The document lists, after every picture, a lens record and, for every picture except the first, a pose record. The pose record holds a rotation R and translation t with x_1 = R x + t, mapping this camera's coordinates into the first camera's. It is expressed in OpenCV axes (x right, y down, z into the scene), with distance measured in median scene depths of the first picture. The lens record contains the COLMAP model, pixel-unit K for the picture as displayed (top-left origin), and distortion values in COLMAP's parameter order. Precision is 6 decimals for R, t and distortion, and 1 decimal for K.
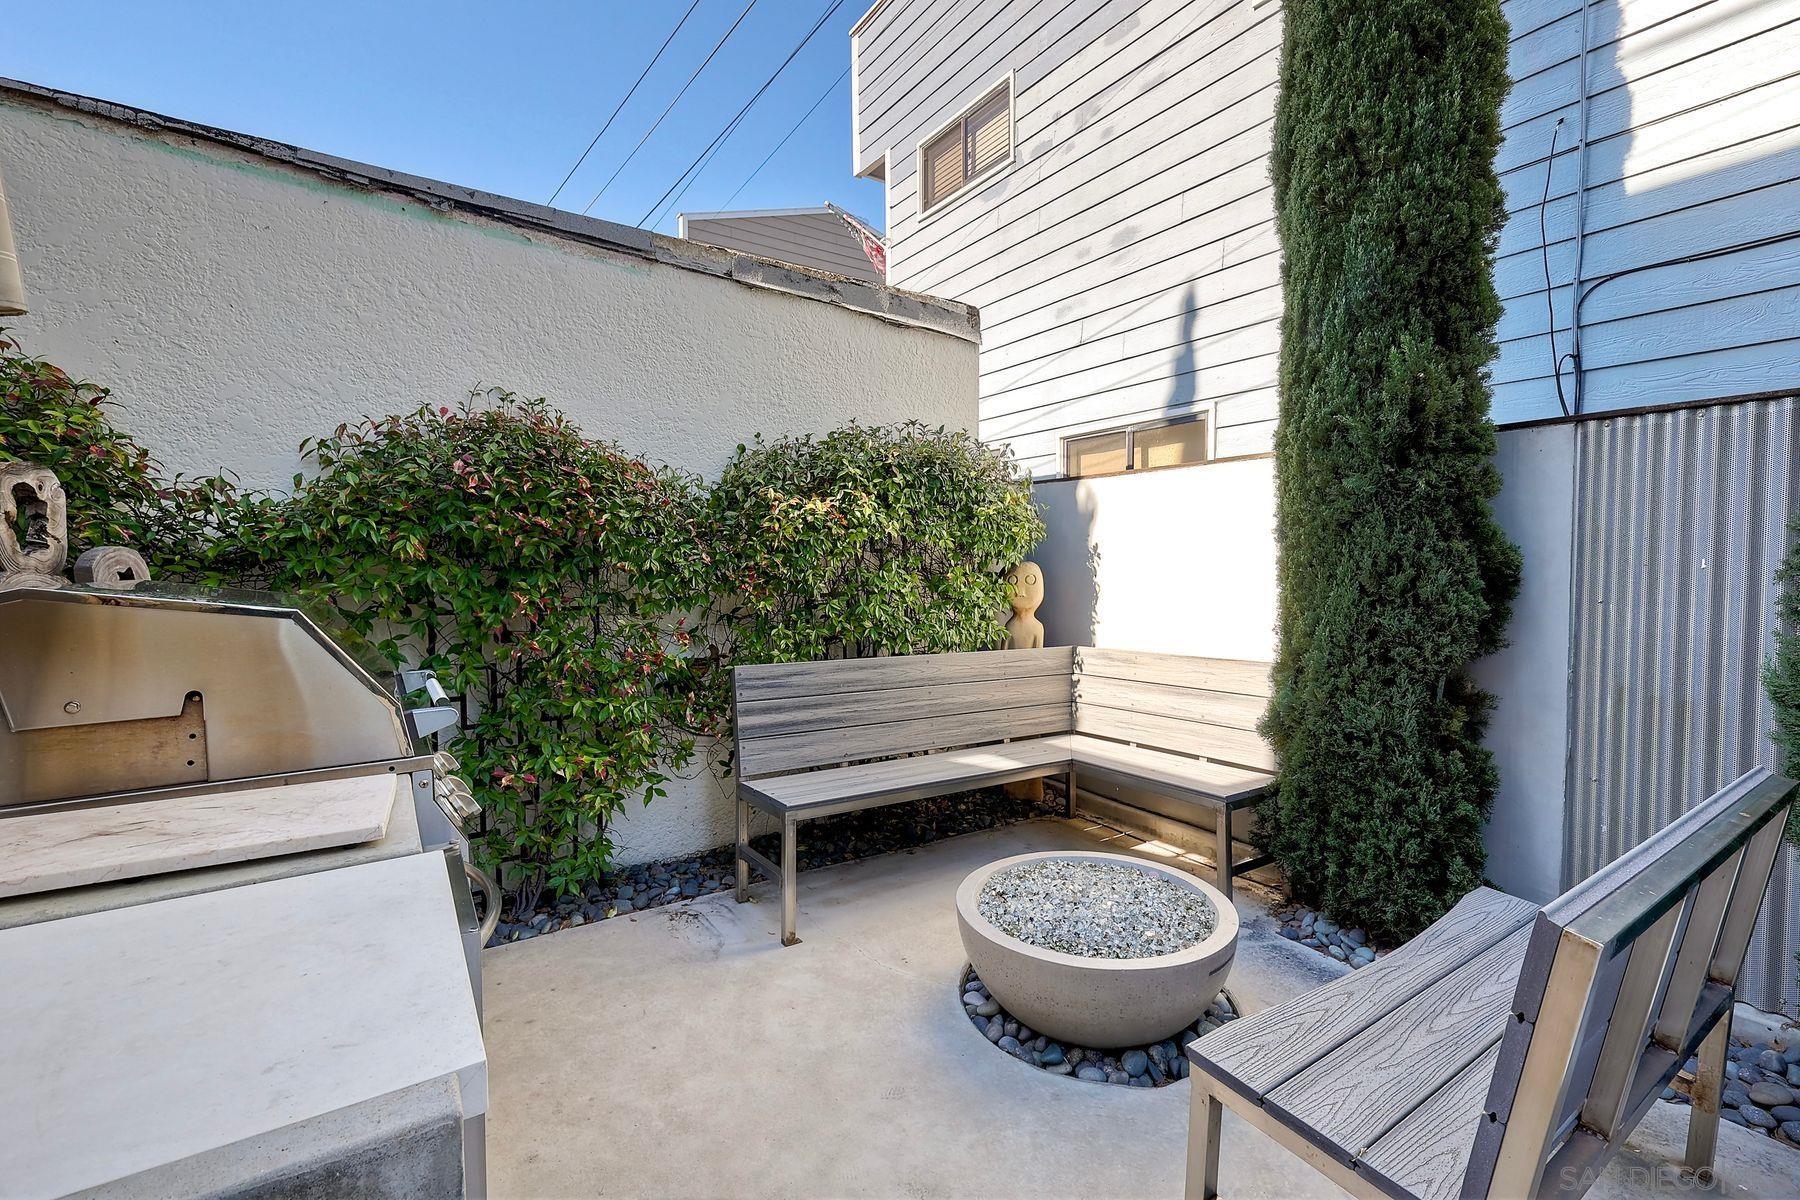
lens RADIAL K [[788.5, 0, 896.7], [0, 788.5, 594.2], [0, 0, 1]] dist [0.003555, 0.000252]
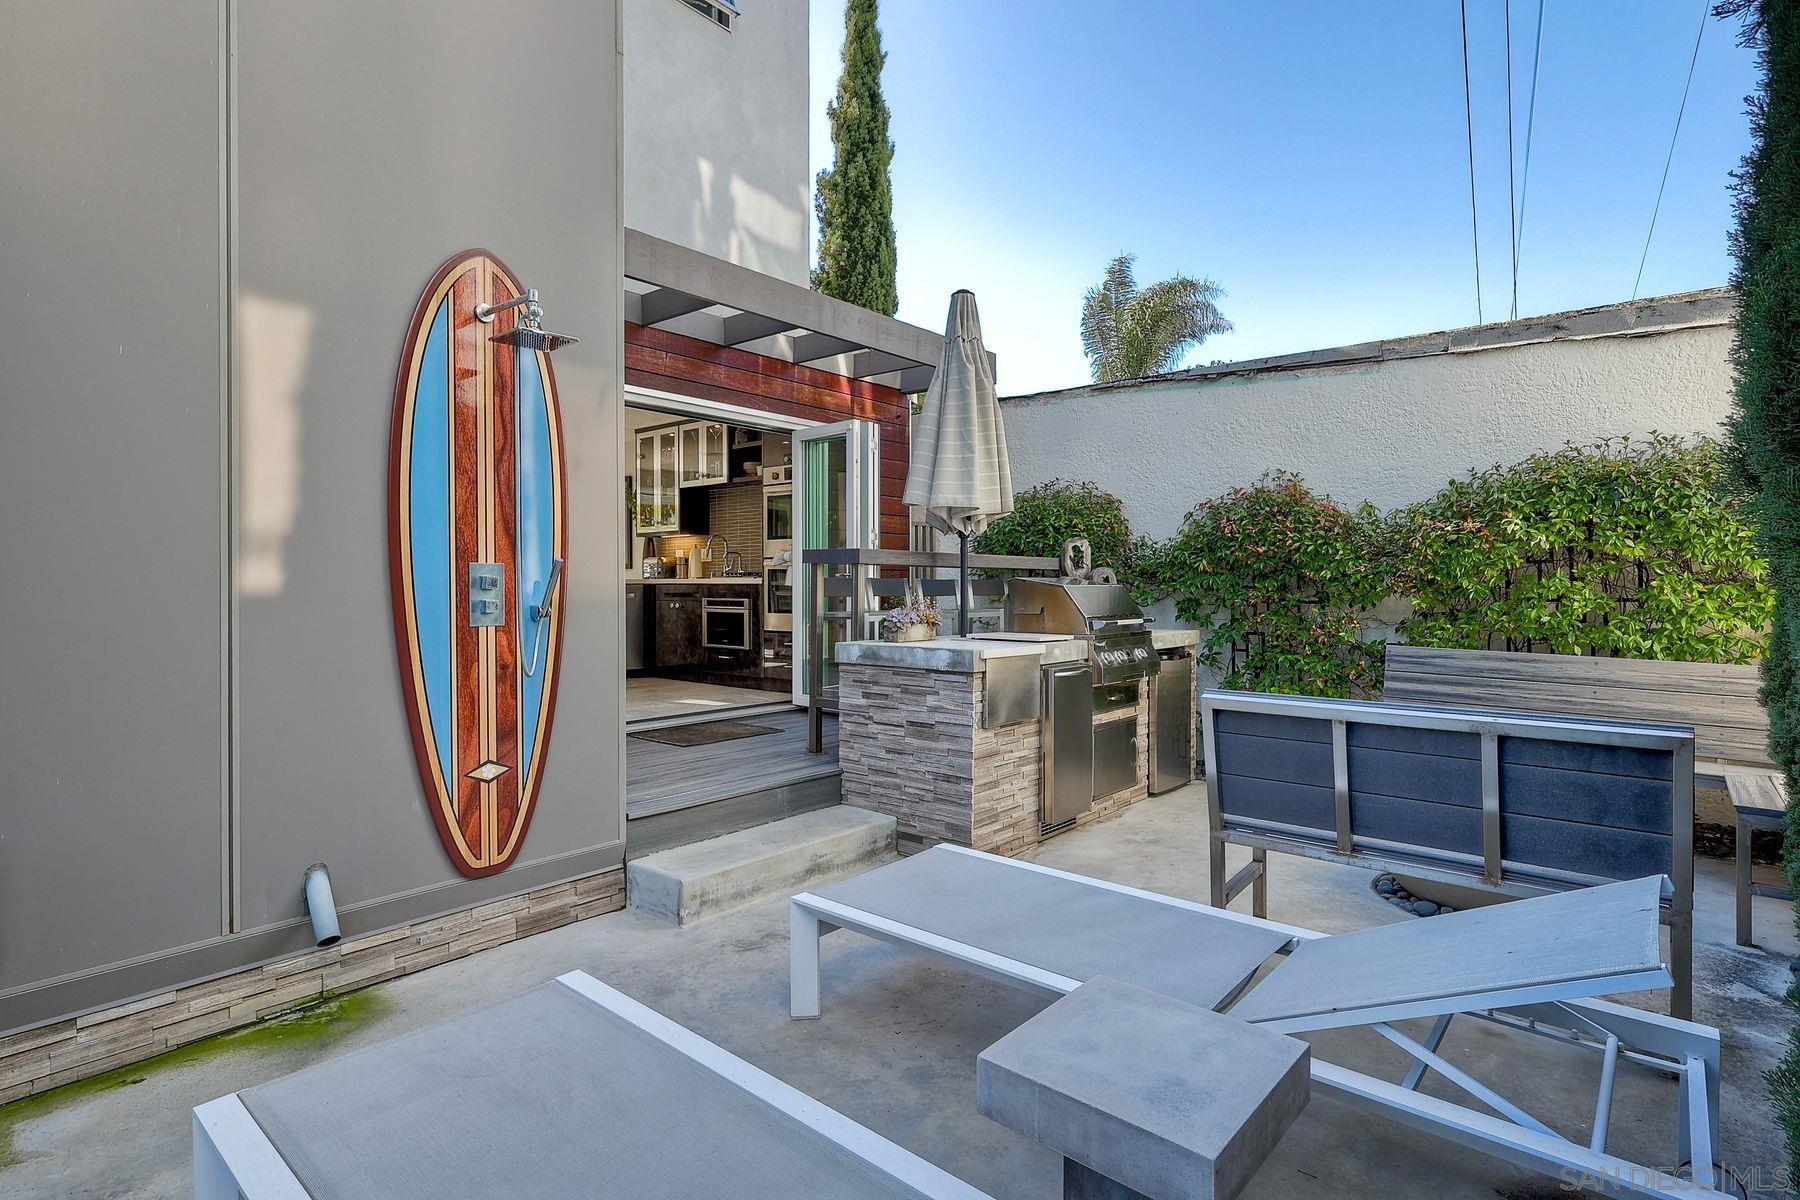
lens RADIAL K [[901.2, 0, 902.0], [0, 901.2, 582.2], [0, 0, 1]] dist [0.003243, -0.000243]
pose [[0.275849, 0.000624, -0.961201, 1.444886], [-0.039369, 0.999168, -0.010649, 0.038996], [0.960394, 0.040779, 0.275644, -0.371409]]
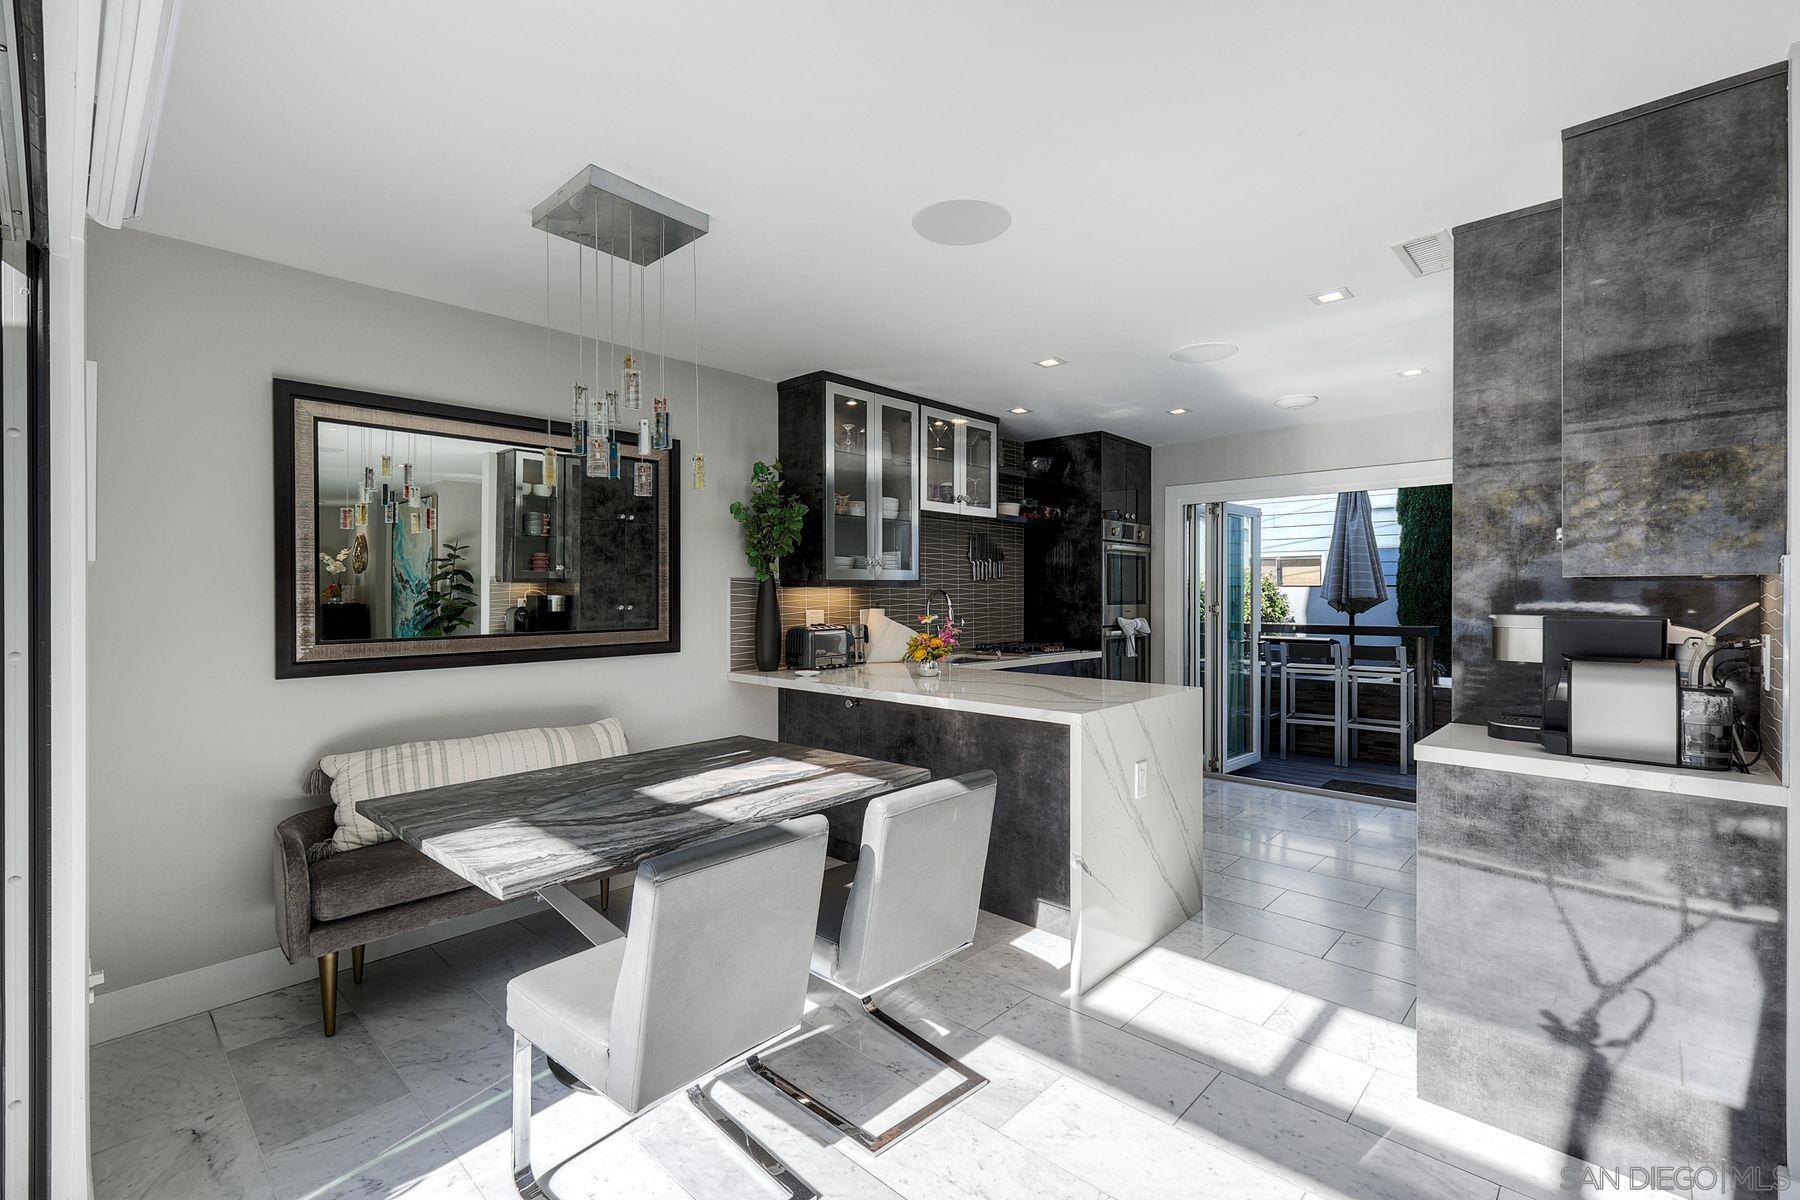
lens RADIAL K [[788.0, 0, 906.9], [0, 788.0, 591.4], [0, 0, 1]] dist [0.001839, -0.000237]
pose [[0.971329, -0.002638, 0.237726, -2.809076], [0.011658, 0.999264, -0.036547, -0.073481], [-0.237455, 0.038270, 0.970644, -2.100924]]
